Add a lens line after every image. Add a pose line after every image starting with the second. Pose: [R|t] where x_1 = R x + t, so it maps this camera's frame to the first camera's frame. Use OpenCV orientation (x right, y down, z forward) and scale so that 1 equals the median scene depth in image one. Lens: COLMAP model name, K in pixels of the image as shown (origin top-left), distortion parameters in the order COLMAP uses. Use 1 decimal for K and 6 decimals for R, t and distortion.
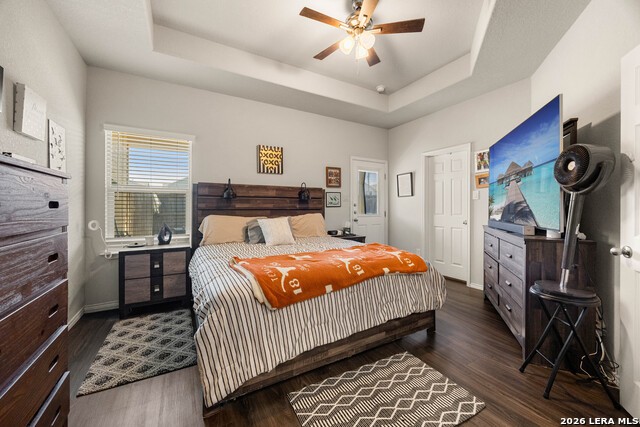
lens RADIAL K [[246.4, 0, 319.4], [0, 246.4, 212.7], [0, 0, 1]] dist [-0.001680, -0.000318]
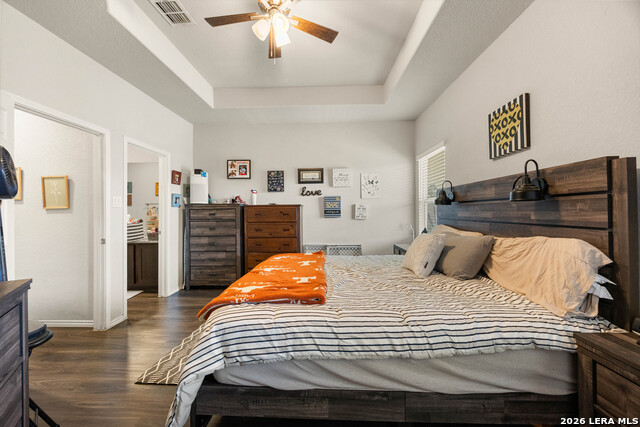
lens RADIAL K [[246.4, 0, 319.4], [0, 246.4, 212.7], [0, 0, 1]] dist [-0.001680, -0.000318]
pose [[-0.502647, 0.004045, -0.864482, 0.475178], [-0.016452, 0.999763, 0.014245, -0.033355], [0.864335, 0.021383, -0.502462, 0.914123]]
